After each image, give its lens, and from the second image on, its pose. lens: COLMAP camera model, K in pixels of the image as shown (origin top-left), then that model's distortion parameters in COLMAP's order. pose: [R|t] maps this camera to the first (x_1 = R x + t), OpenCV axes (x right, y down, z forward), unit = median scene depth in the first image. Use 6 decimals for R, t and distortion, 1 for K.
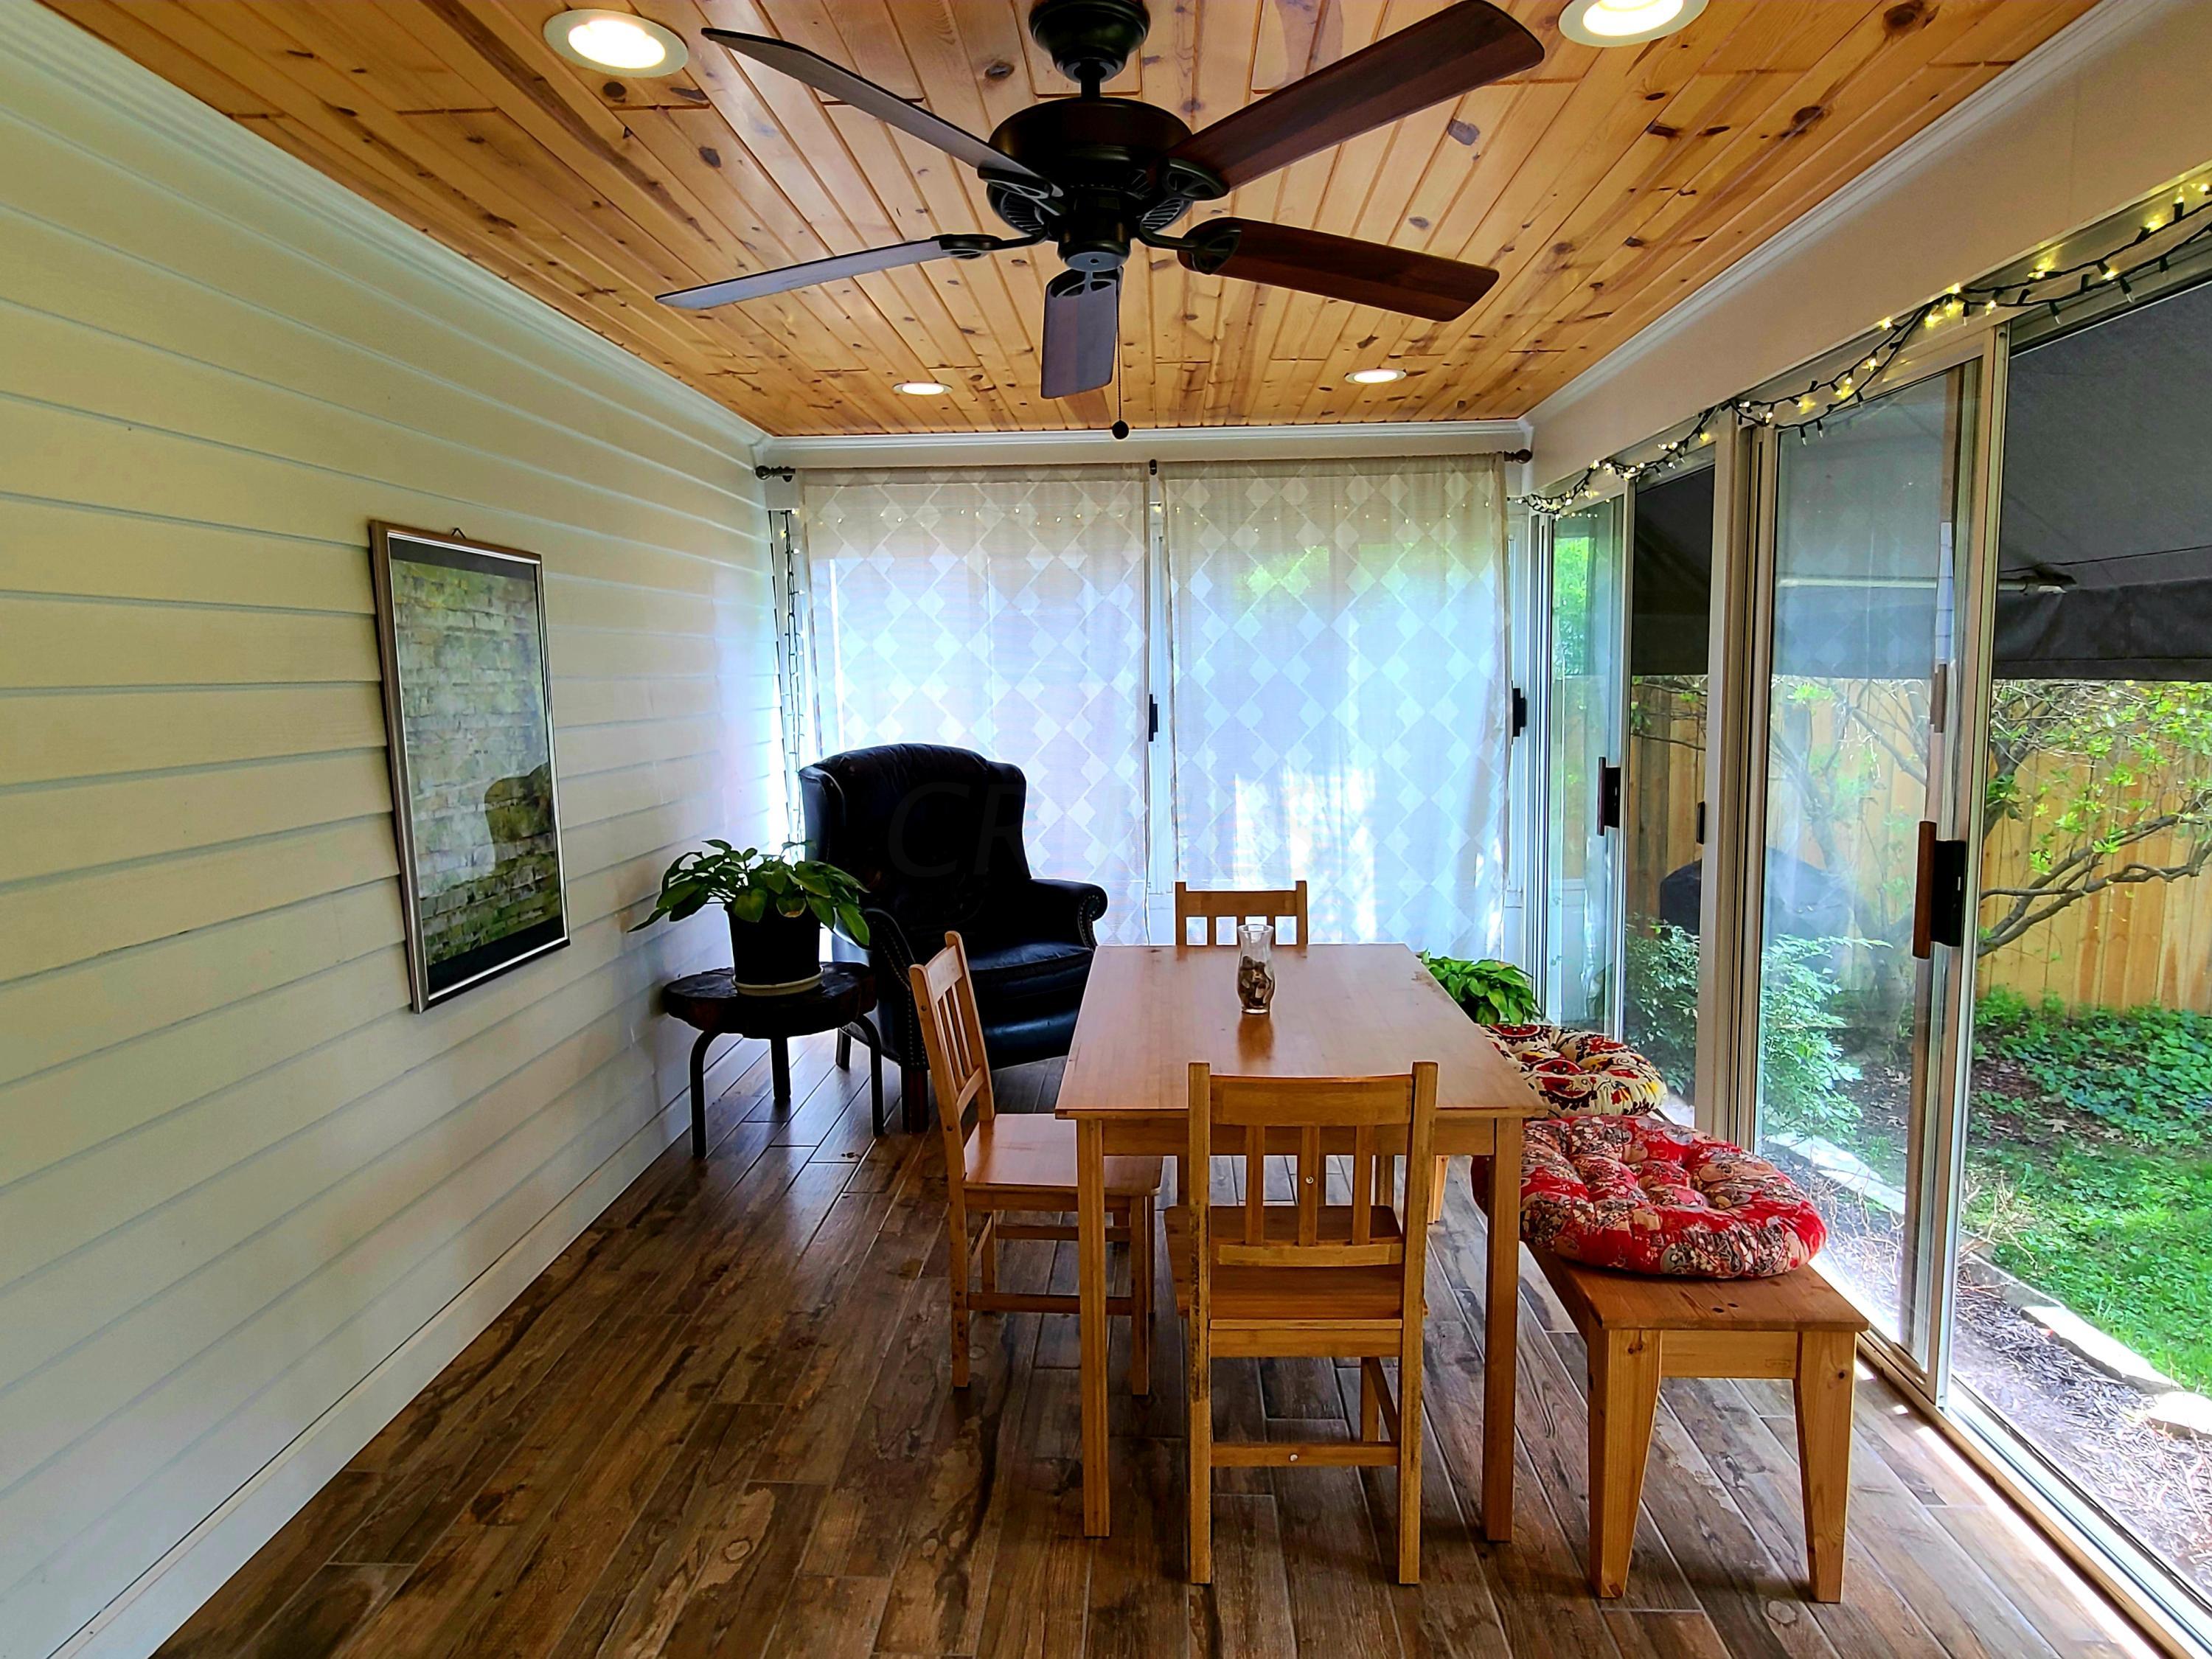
lens RADIAL K [[1188.8, 0, 1102.7], [0, 1188.8, 829.0], [0, 0, 1]] dist [-0.007069, -0.001170]
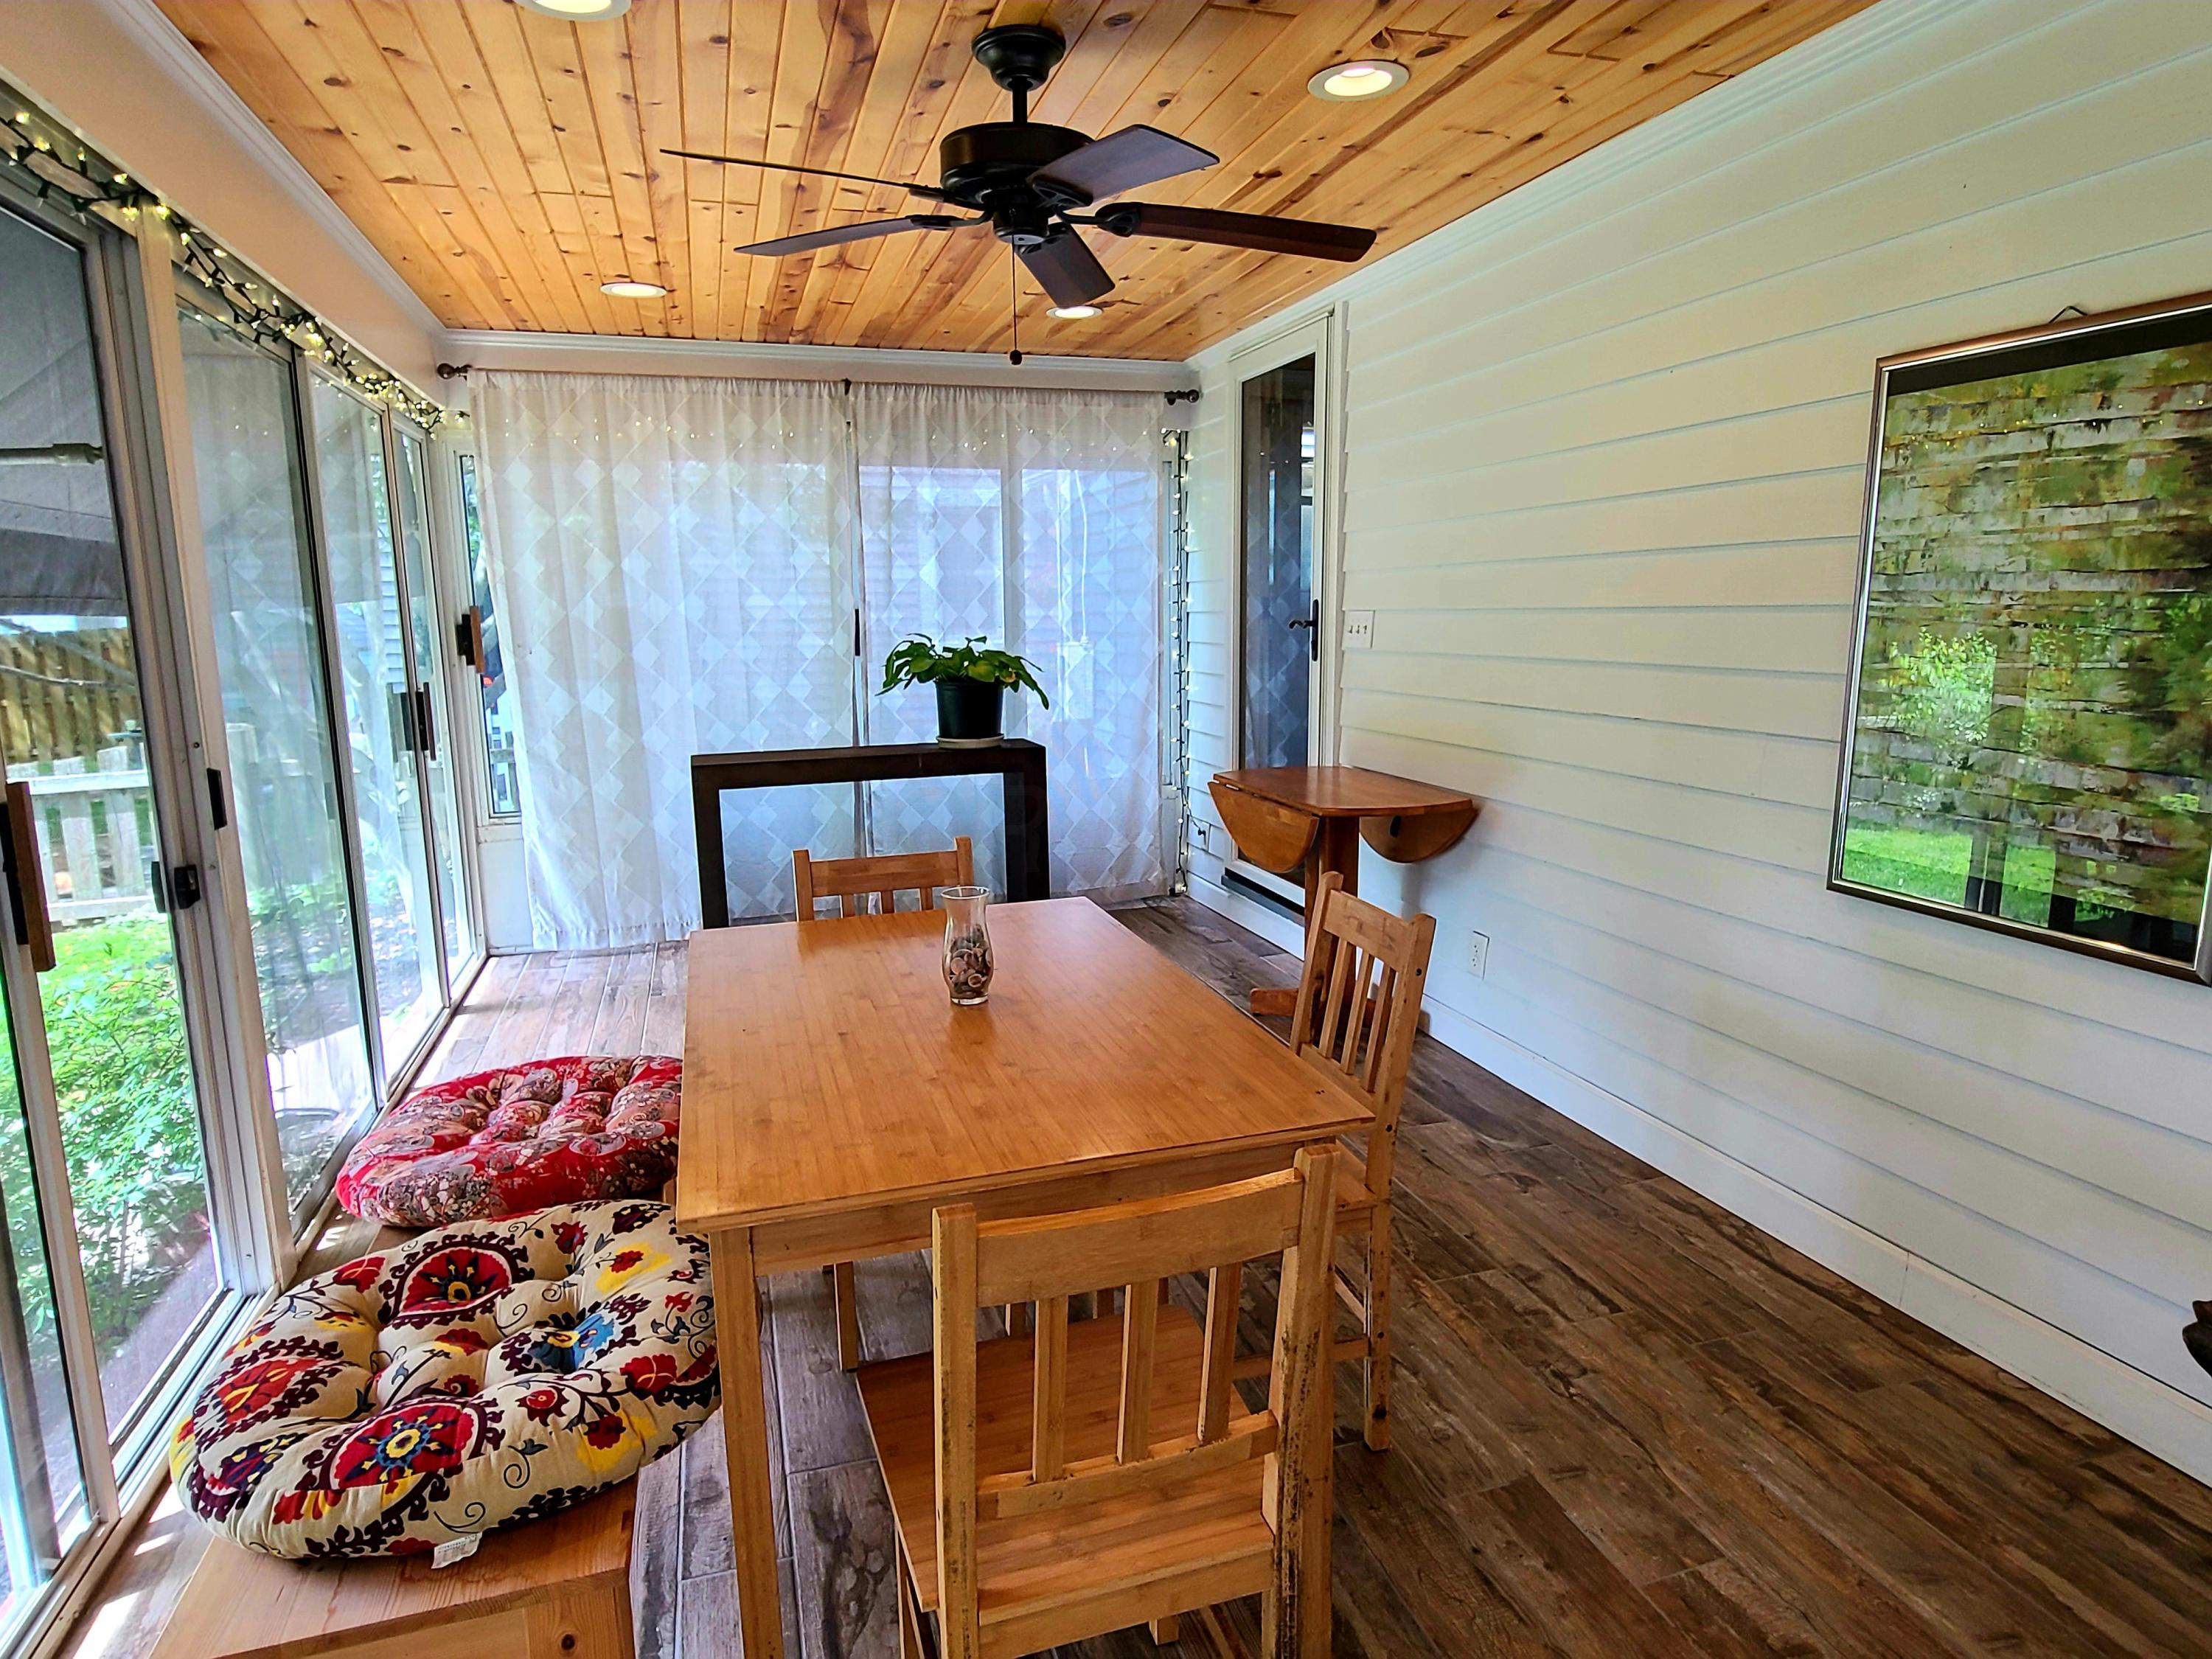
lens RADIAL K [[1188.8, 0, 1092.9], [0, 1188.8, 811.6], [0, 0, 1]] dist [-0.007069, -0.001170]
pose [[-0.934281, 0.096965, -0.343098, 0.273676], [-0.009900, 0.954881, 0.296824, -0.167396], [0.356400, 0.280714, -0.891167, 1.495298]]
